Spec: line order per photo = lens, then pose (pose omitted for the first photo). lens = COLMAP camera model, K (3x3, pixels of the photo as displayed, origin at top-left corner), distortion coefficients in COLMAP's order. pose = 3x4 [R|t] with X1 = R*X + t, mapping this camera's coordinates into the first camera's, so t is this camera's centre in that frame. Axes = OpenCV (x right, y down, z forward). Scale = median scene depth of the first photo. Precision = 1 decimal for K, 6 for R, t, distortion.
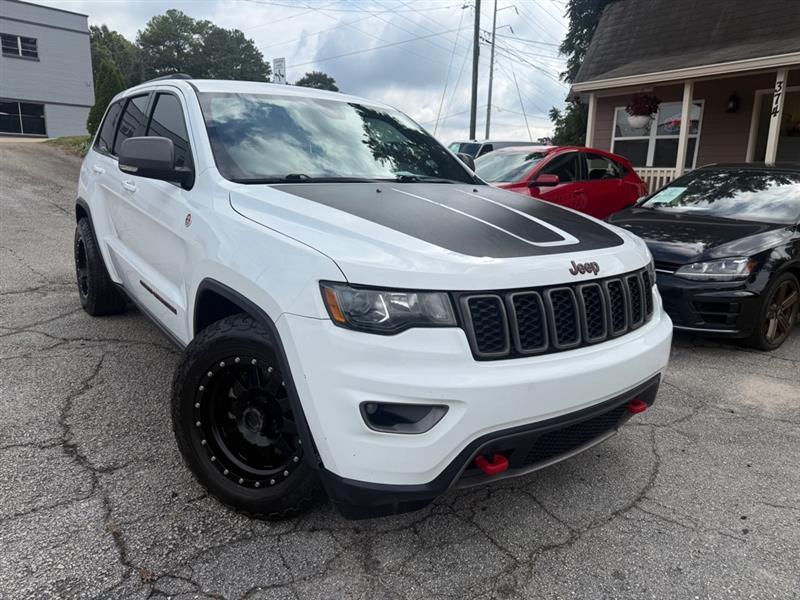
lens RADIAL K [[565.7, 0, 401.4], [0, 565.7, 301.2], [0, 0, 1]] dist [0.024312, -0.031941]
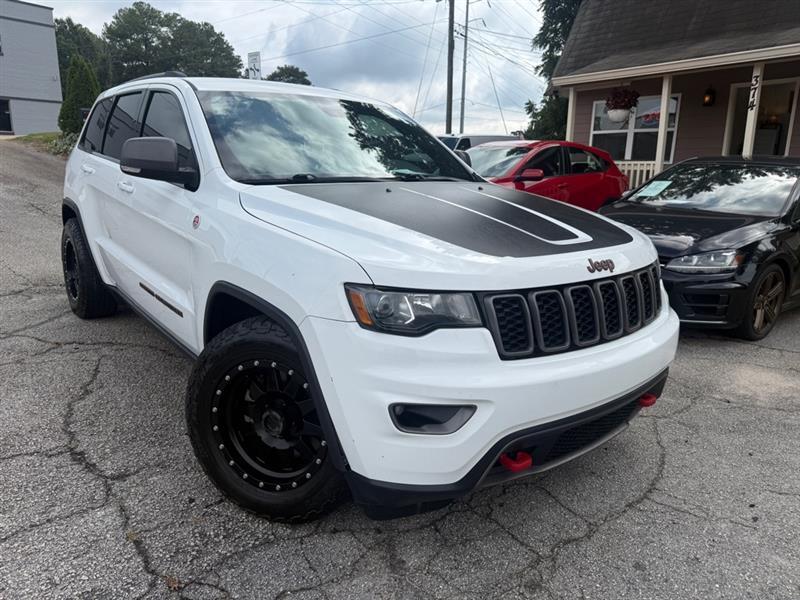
lens RADIAL K [[566.2, 0, 399.1], [0, 566.2, 300.9], [0, 0, 1]] dist [0.021454, -0.028289]
pose [[0.999157, -0.017264, 0.037233, -0.061696], [0.016908, 0.999808, 0.009866, -0.009511], [-0.037396, -0.009228, 0.999258, -0.000267]]
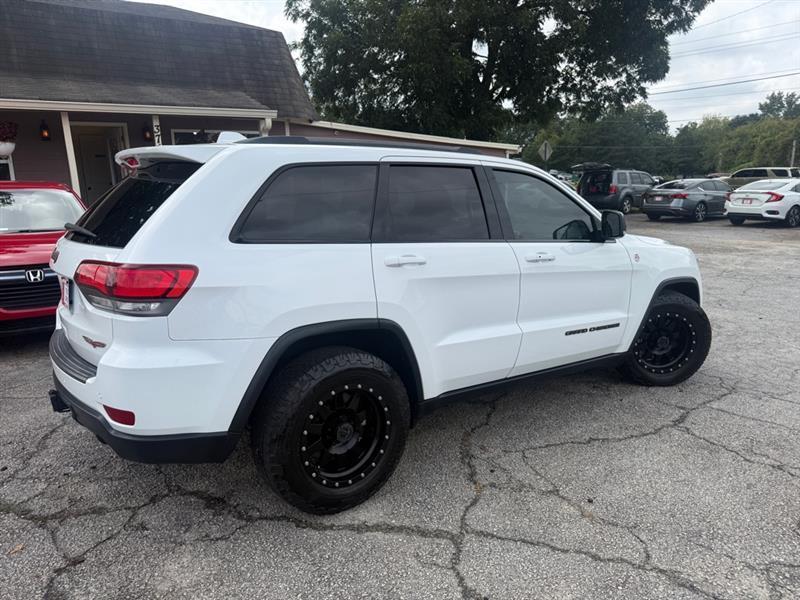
lens RADIAL K [[565.7, 0, 401.4], [0, 565.7, 301.2], [0, 0, 1]] dist [0.024312, -0.031941]
pose [[-0.017823, -0.235943, 0.971603, -1.994727], [0.238480, 0.942708, 0.233301, -0.575449], [-0.970984, 0.235867, 0.039466, 1.610258]]
